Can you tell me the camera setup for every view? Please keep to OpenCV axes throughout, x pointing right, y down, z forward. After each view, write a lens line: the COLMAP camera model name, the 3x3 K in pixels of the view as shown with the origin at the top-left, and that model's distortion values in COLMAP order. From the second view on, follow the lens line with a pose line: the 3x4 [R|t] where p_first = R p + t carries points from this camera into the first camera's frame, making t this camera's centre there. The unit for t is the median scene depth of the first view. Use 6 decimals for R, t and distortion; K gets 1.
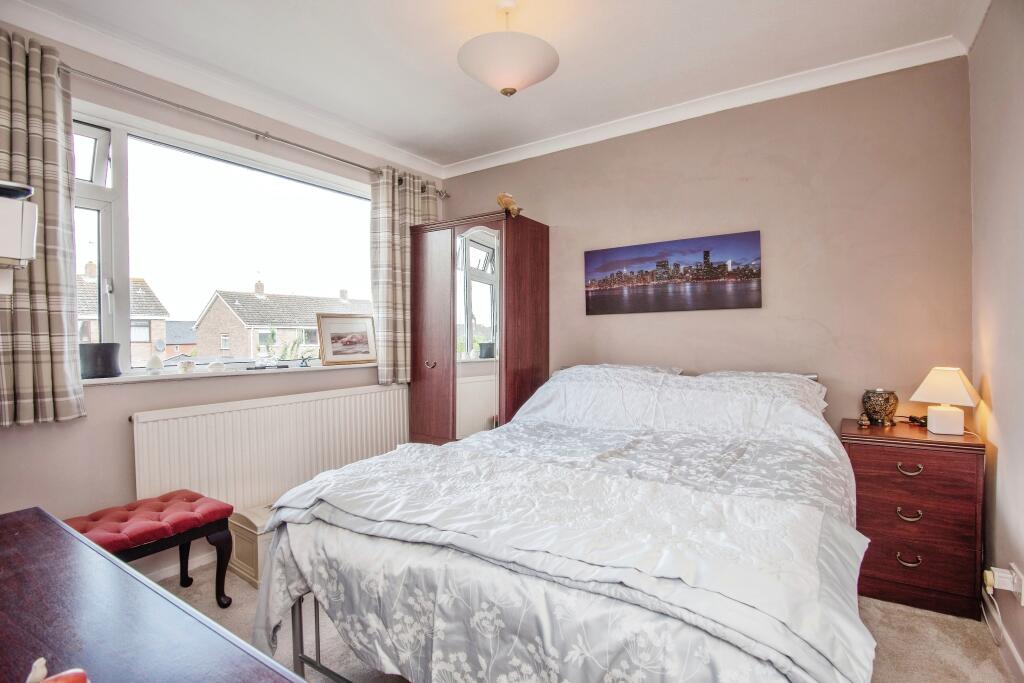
lens RADIAL K [[498.2, 0, 513.2], [0, 498.2, 342.4], [0, 0, 1]] dist [-0.020445, -0.000168]
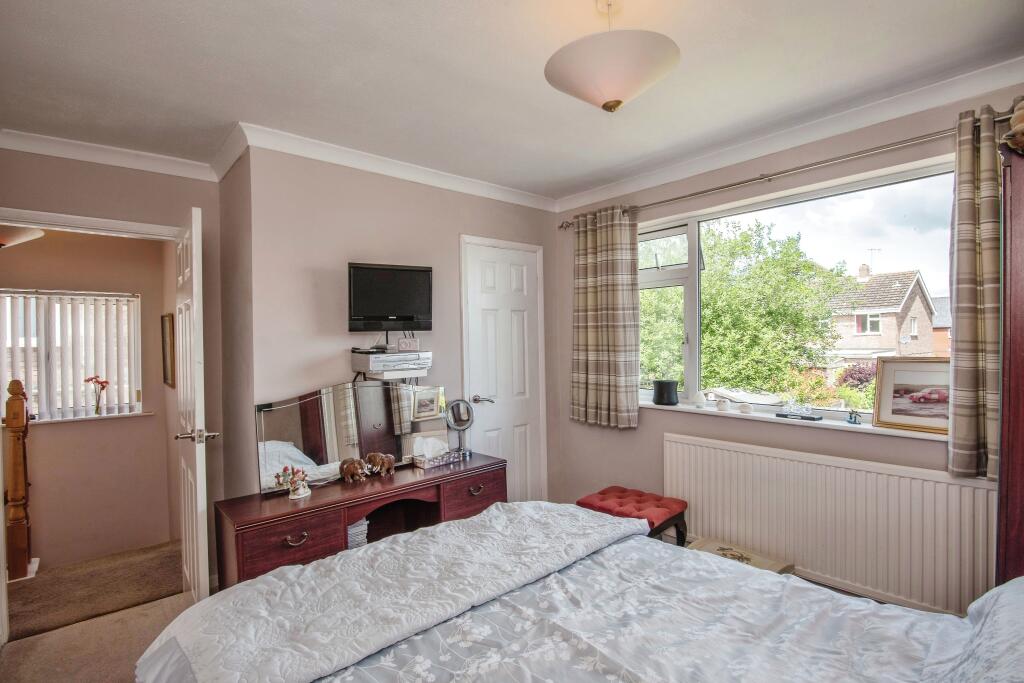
lens RADIAL K [[498.2, 0, 512.2], [0, 498.2, 342.2], [0, 0, 1]] dist [-0.020445, -0.000168]
pose [[-0.247912, 0.012923, -0.968696, 0.472858], [-0.003047, 0.999896, 0.014119, -0.088100], [0.968778, 0.006451, -0.247847, 0.631465]]
